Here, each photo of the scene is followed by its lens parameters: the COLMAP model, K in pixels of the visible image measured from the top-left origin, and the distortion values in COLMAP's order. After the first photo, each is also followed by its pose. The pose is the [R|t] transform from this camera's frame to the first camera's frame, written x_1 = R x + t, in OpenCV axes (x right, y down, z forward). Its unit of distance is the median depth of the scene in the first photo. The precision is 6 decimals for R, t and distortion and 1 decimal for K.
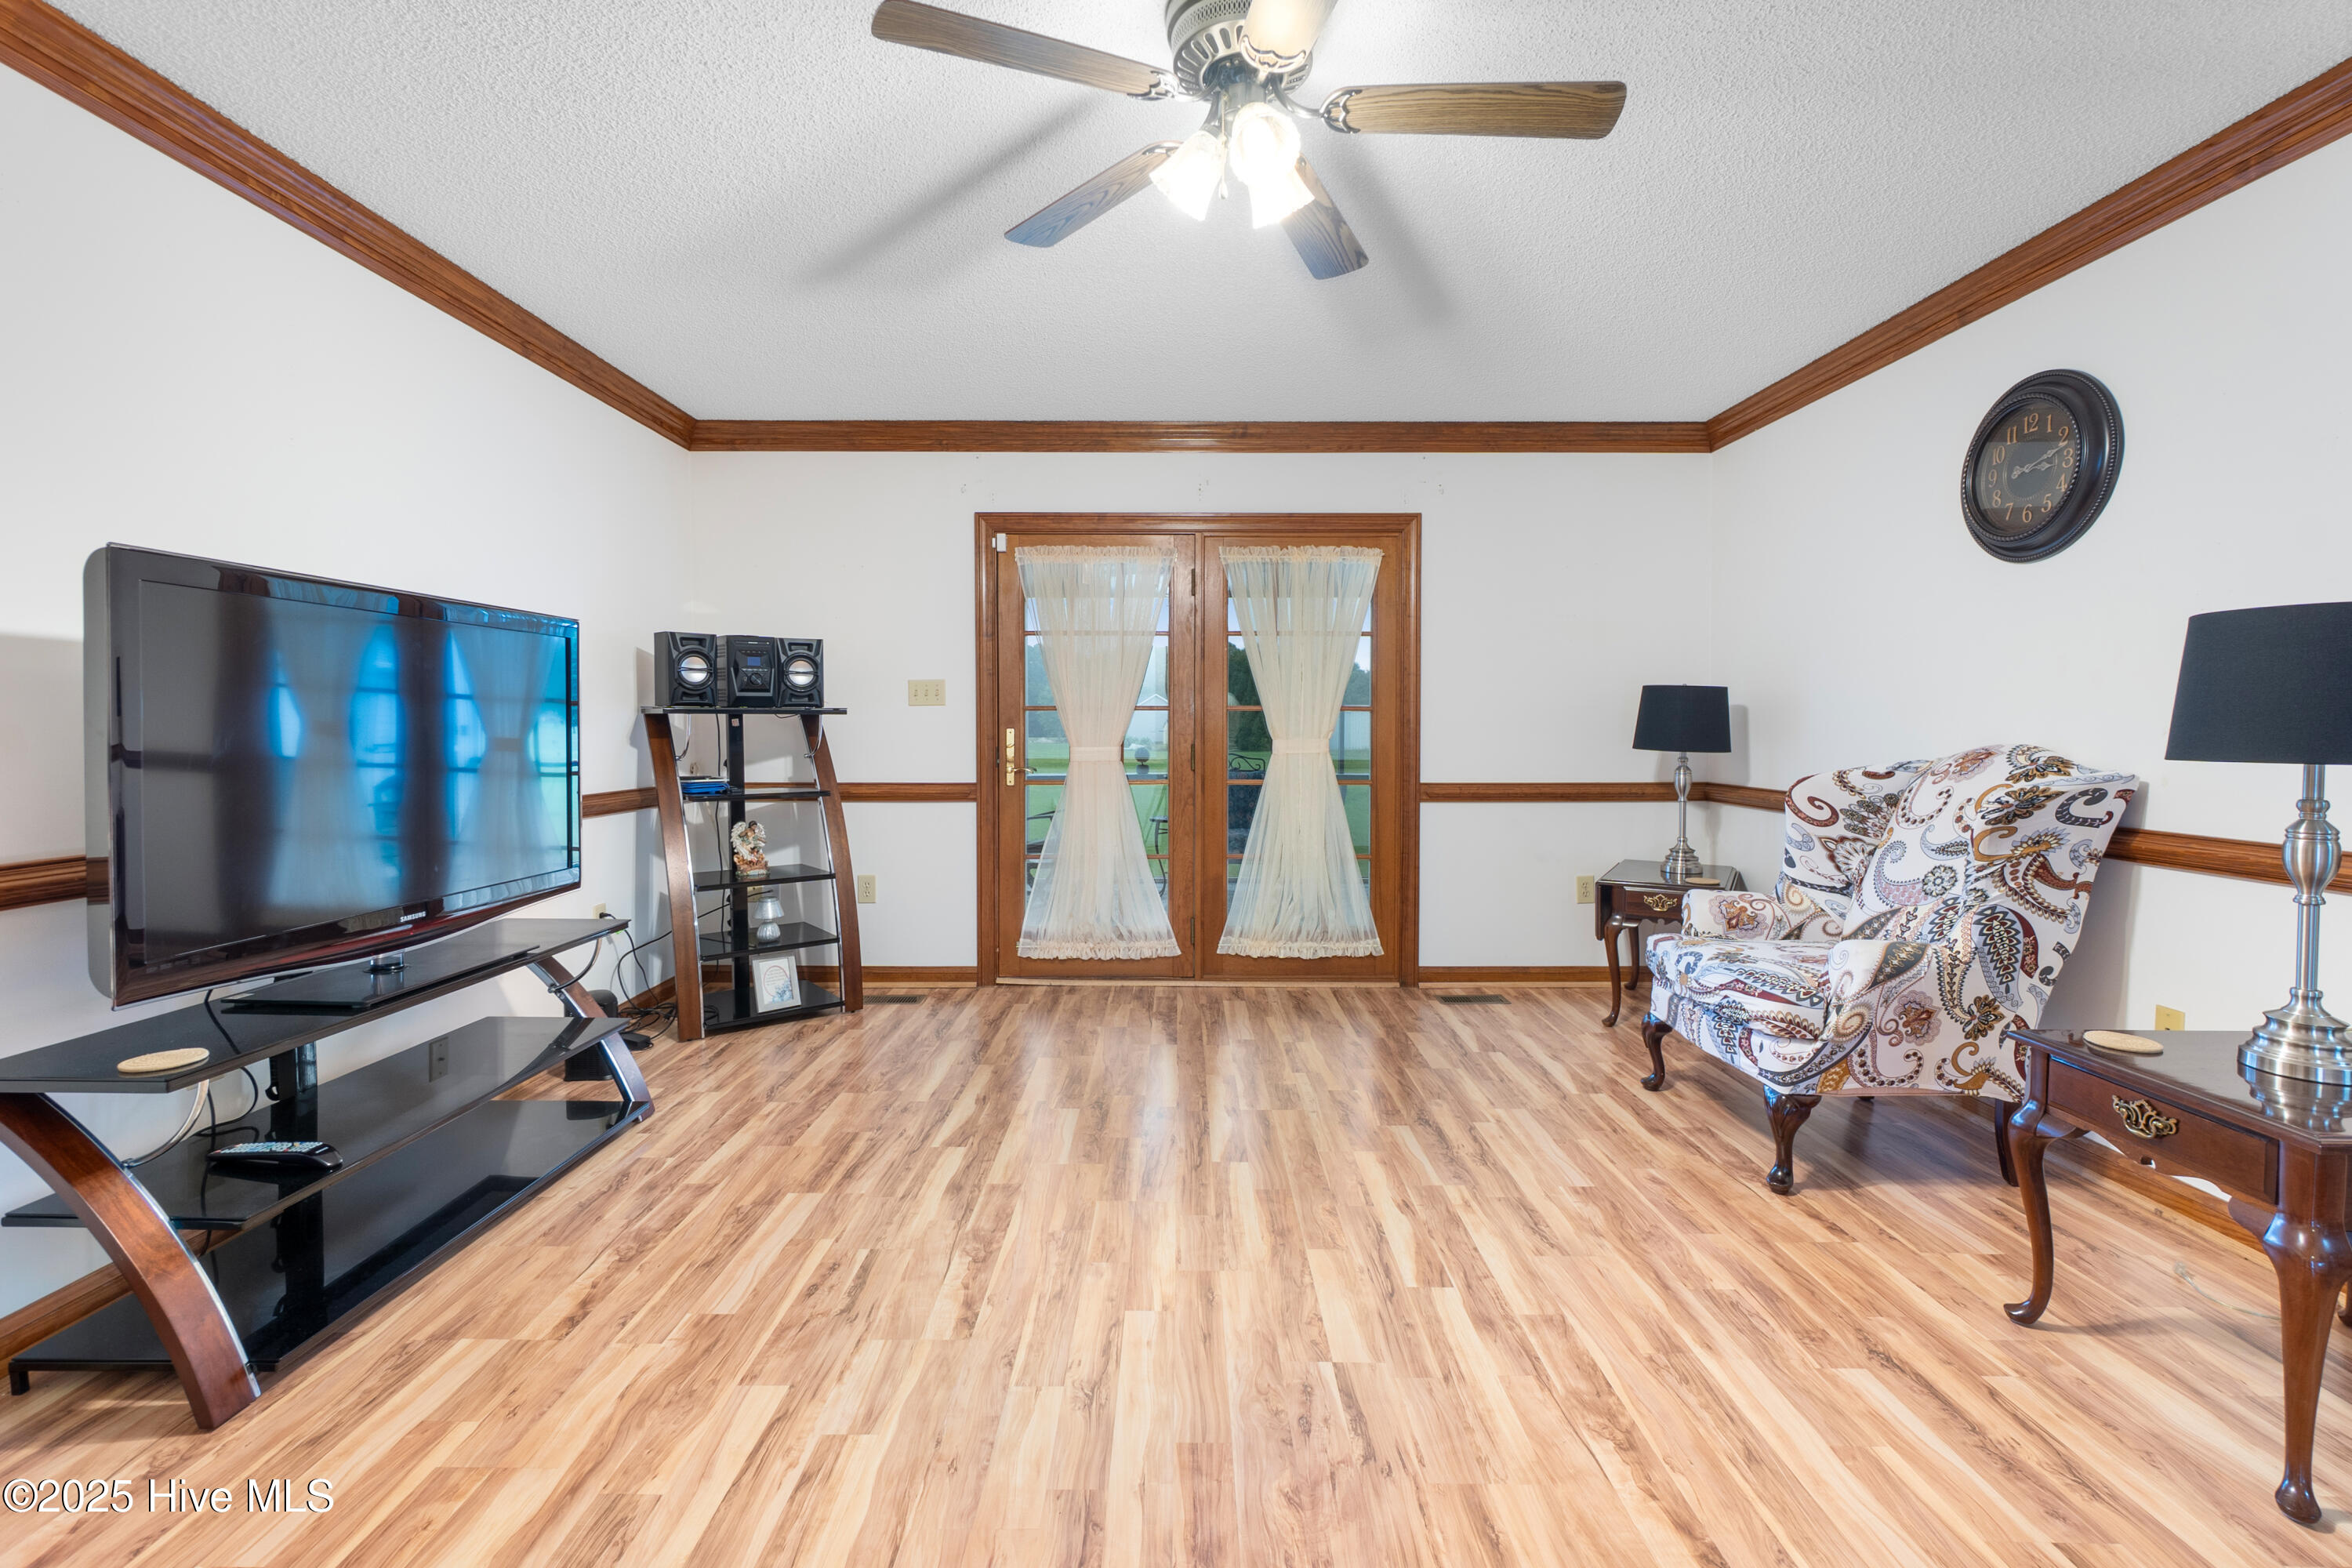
lens RADIAL K [[1012.6, 0, 1182.4], [0, 1012.6, 734.5], [0, 0, 1]] dist [-0.006954, 0.000788]
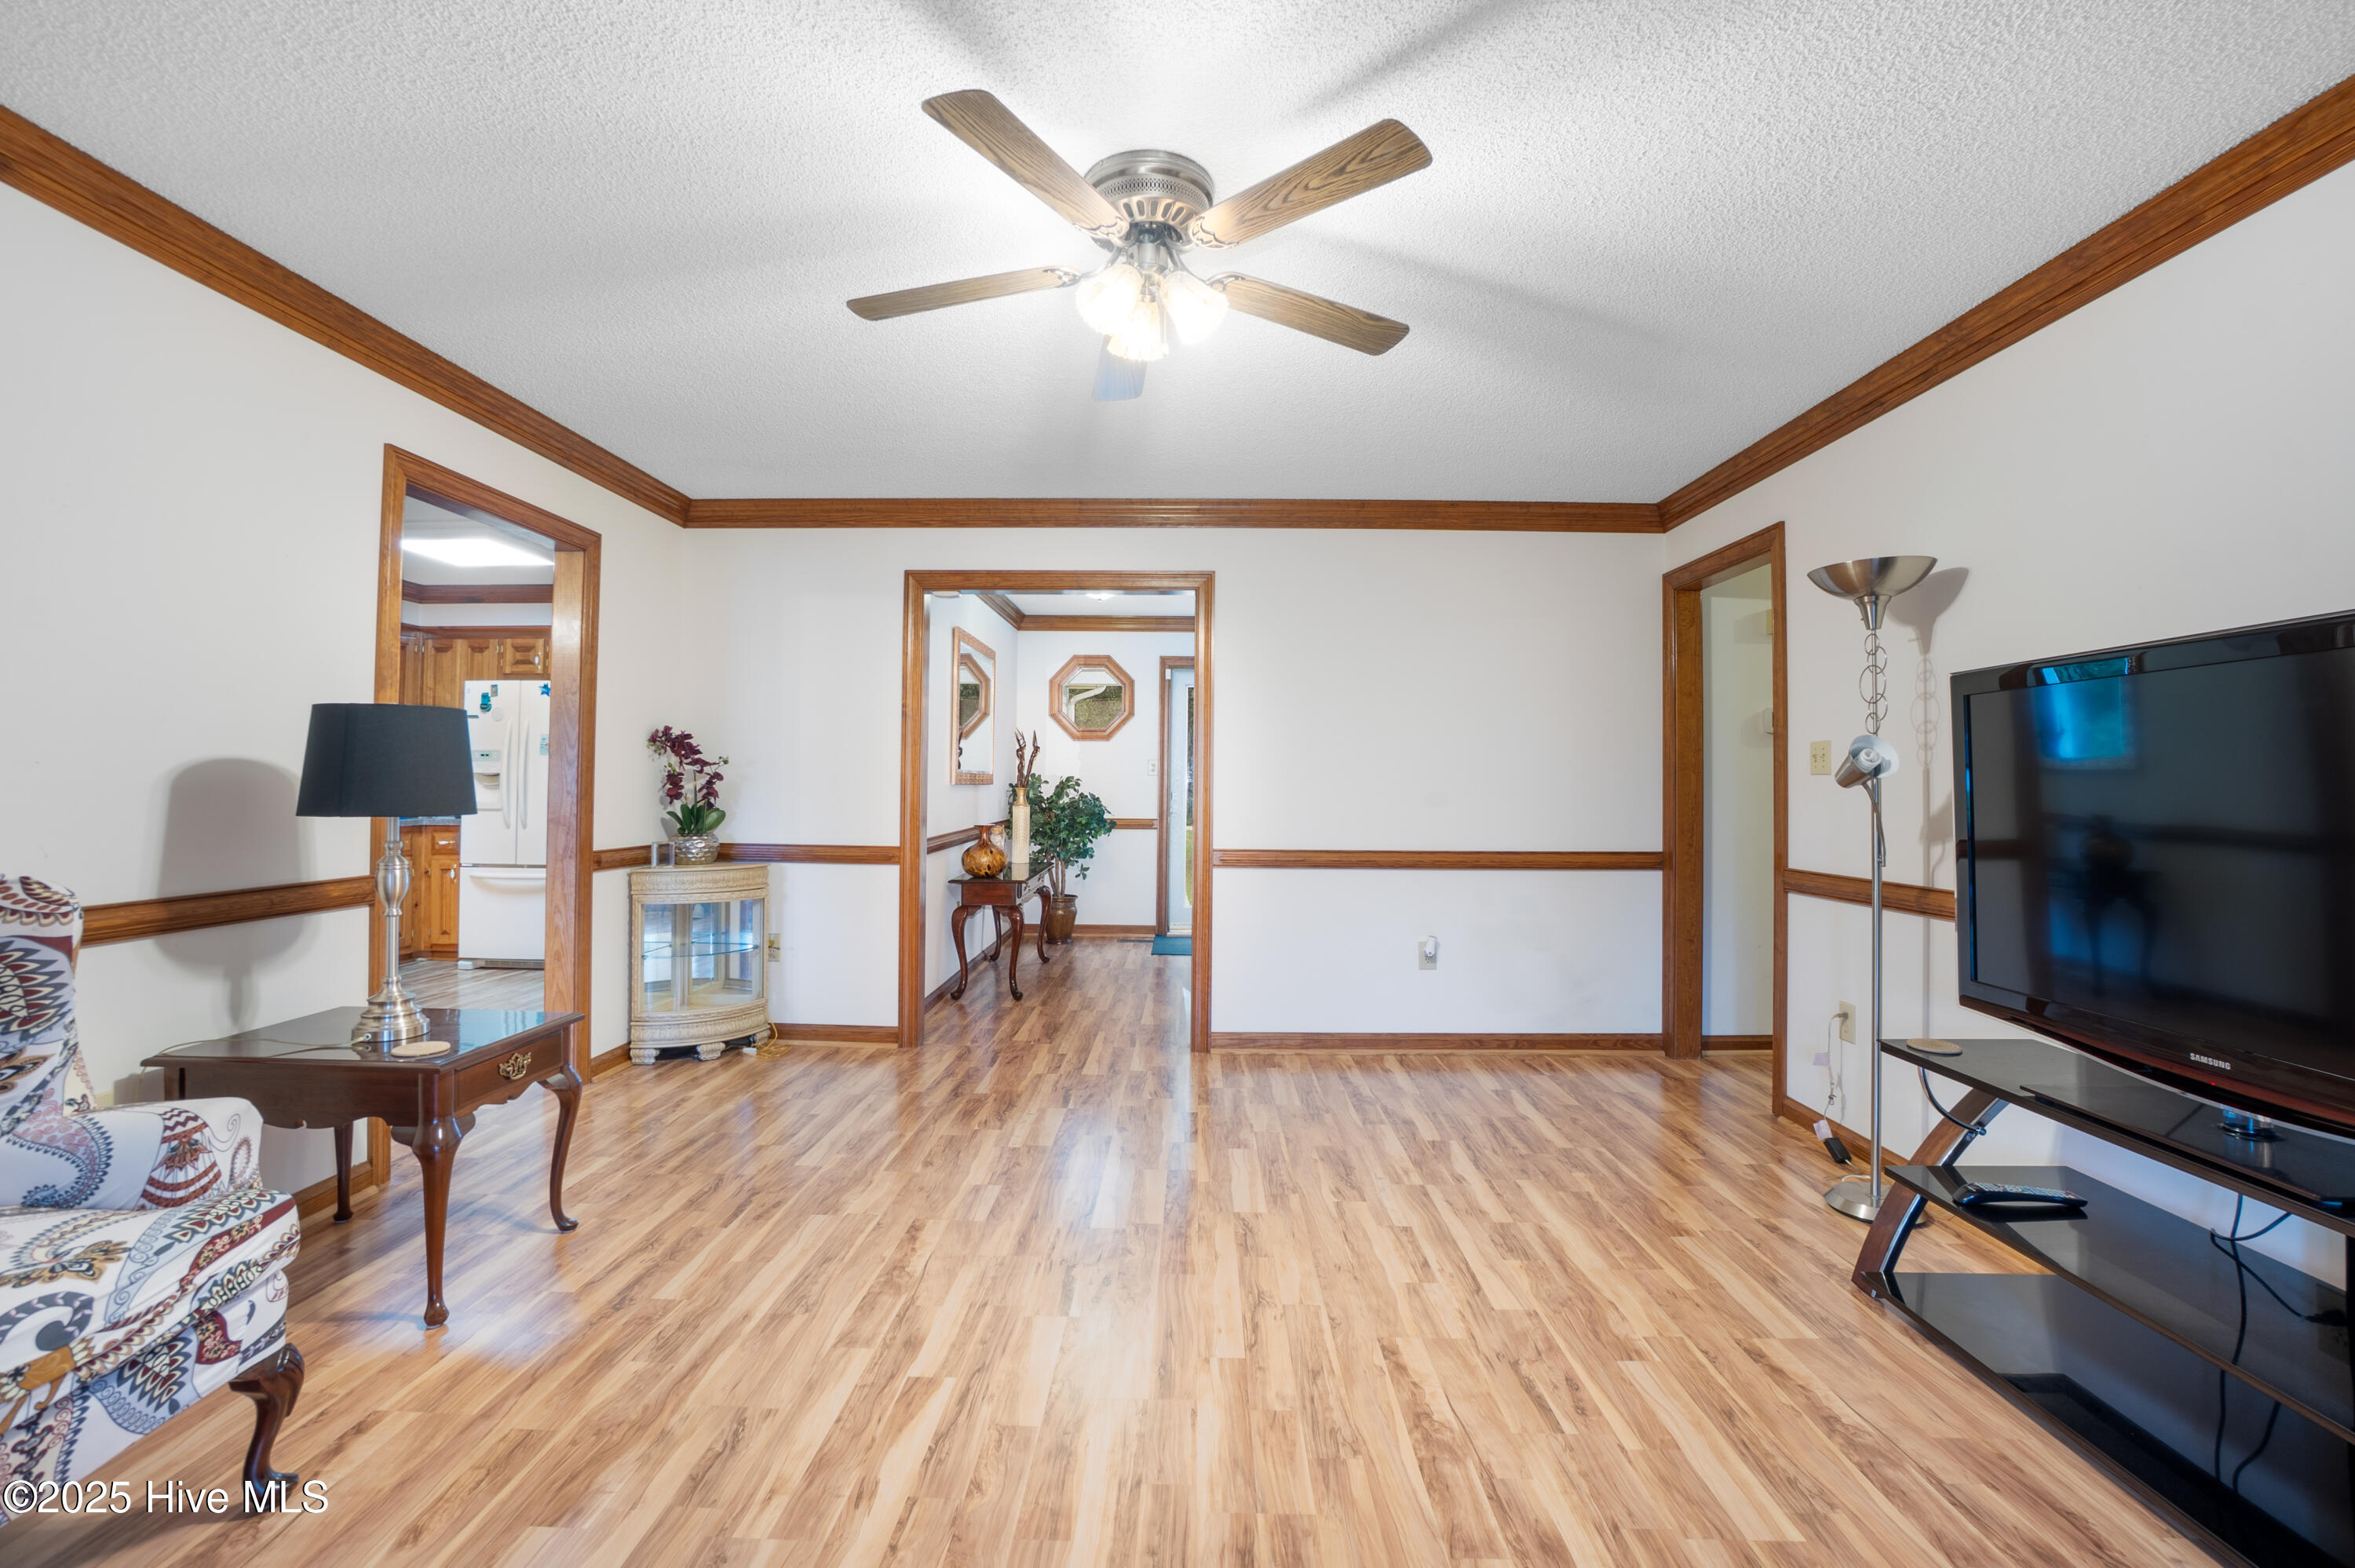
lens RADIAL K [[1013.8, 0, 1178.5], [0, 1013.8, 780.0], [0, 0, 1]] dist [-0.006954, 0.000788]
pose [[-0.999696, -0.009643, 0.022680, -0.005677], [-0.009598, 0.999952, 0.002098, -0.026913], [-0.022699, 0.001880, -0.999741, 1.927895]]
